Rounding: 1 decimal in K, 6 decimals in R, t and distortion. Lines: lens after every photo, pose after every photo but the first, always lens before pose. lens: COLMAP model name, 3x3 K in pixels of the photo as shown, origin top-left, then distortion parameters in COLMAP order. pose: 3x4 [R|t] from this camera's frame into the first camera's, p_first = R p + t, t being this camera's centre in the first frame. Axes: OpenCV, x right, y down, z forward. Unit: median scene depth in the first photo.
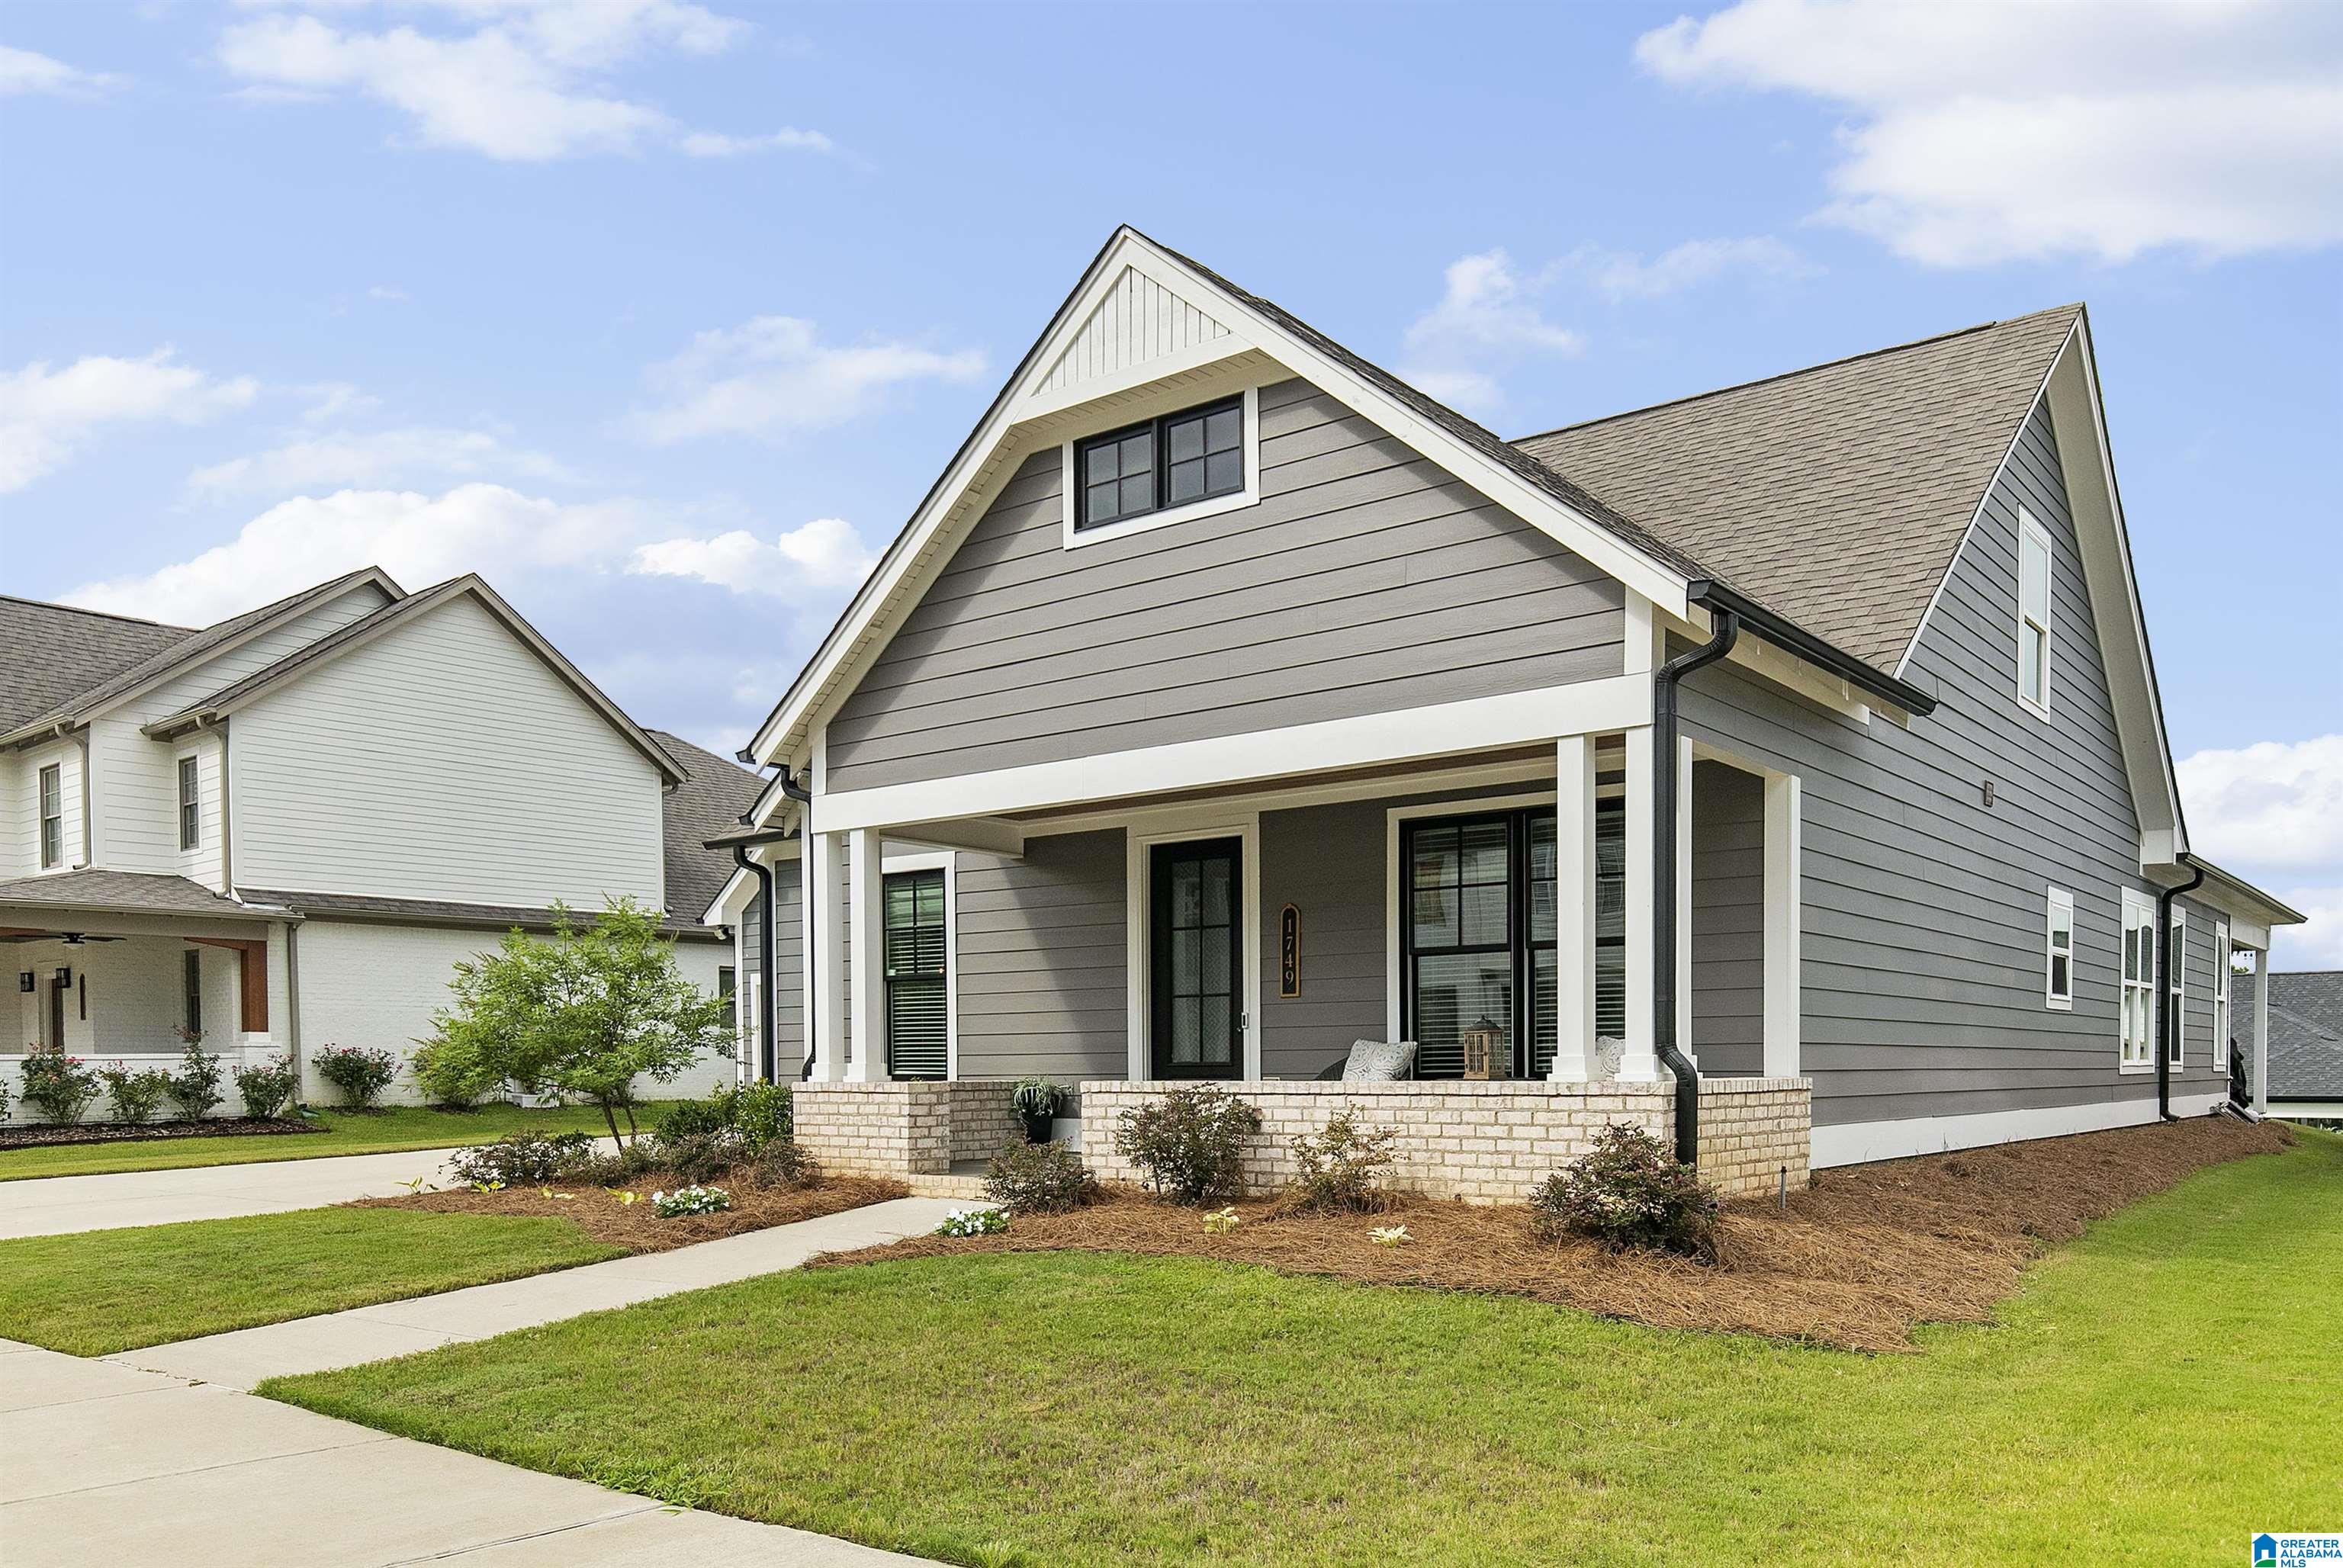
lens RADIAL K [[1674.6, 0, 1171.5], [0, 1674.6, 784.0], [0, 0, 1]] dist [0.004633, 0.000585]
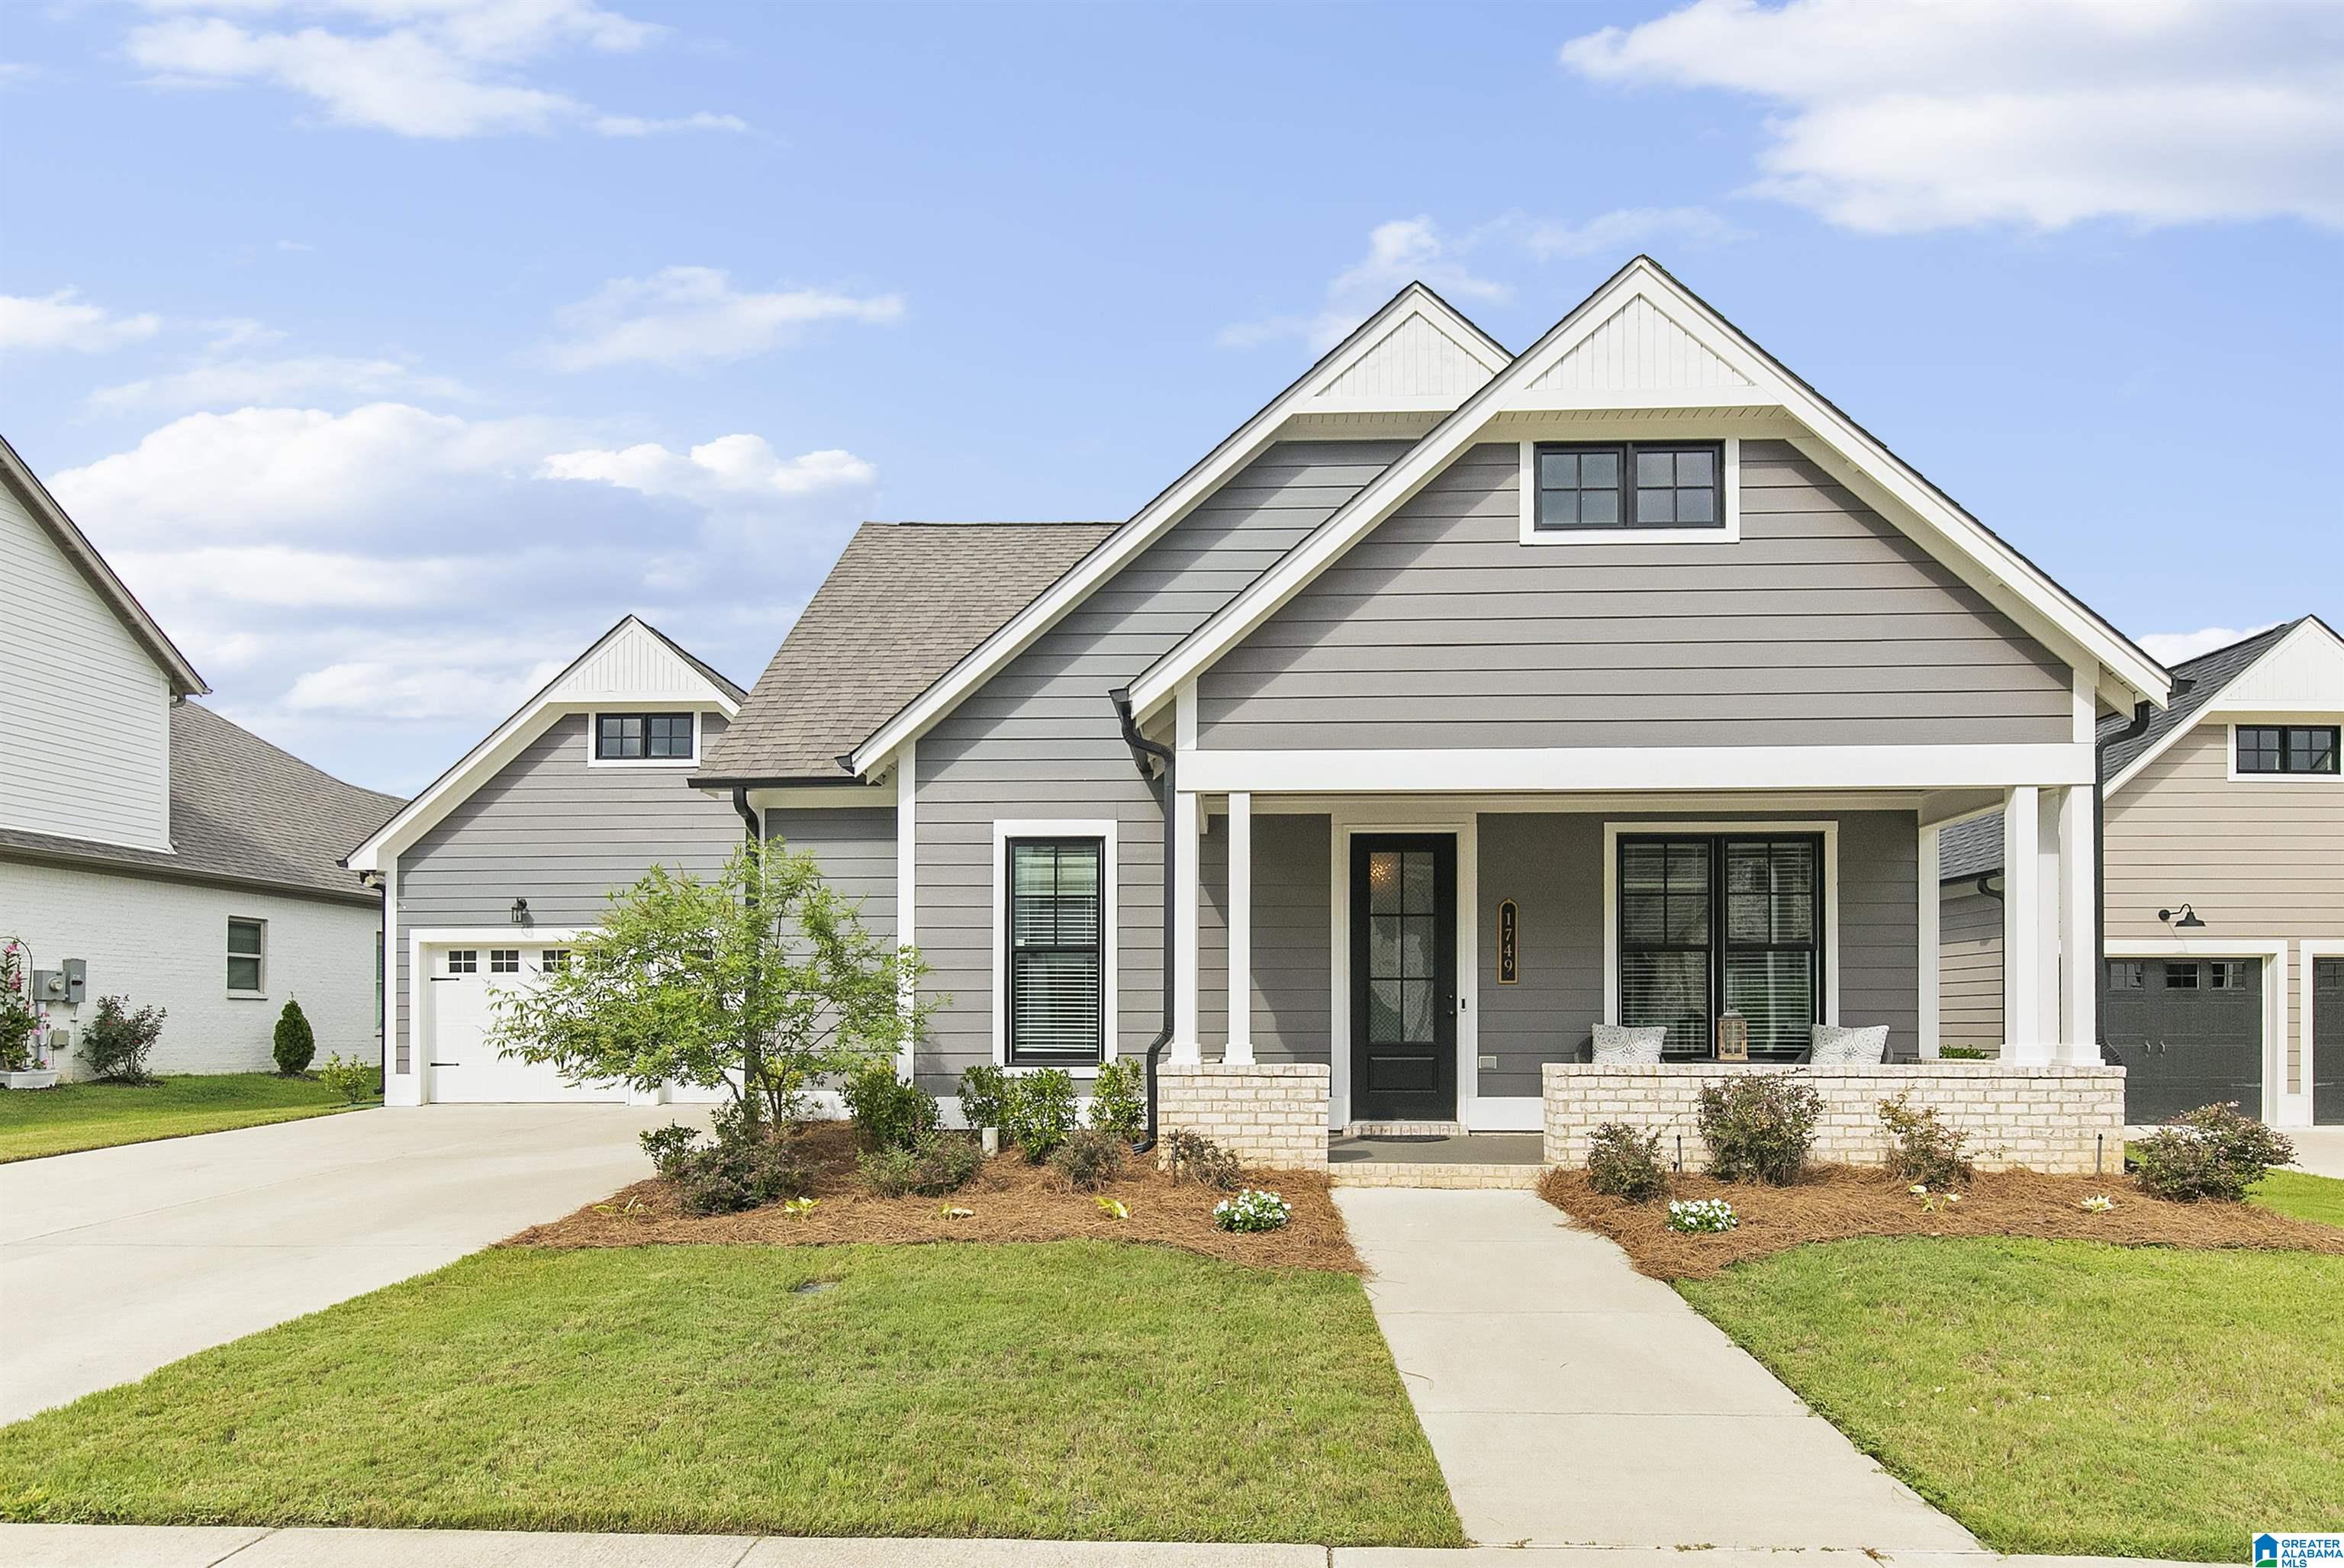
lens RADIAL K [[1341.3, 0, 1172.0], [0, 1341.3, 784.0], [0, 0, 1]] dist [0.000629, 0.000137]
pose [[0.826155, 0.108348, 0.552927, -0.657623], [-0.101058, 0.993917, -0.043766, 0.061720], [-0.554306, -0.019720, 0.832080, 0.417643]]
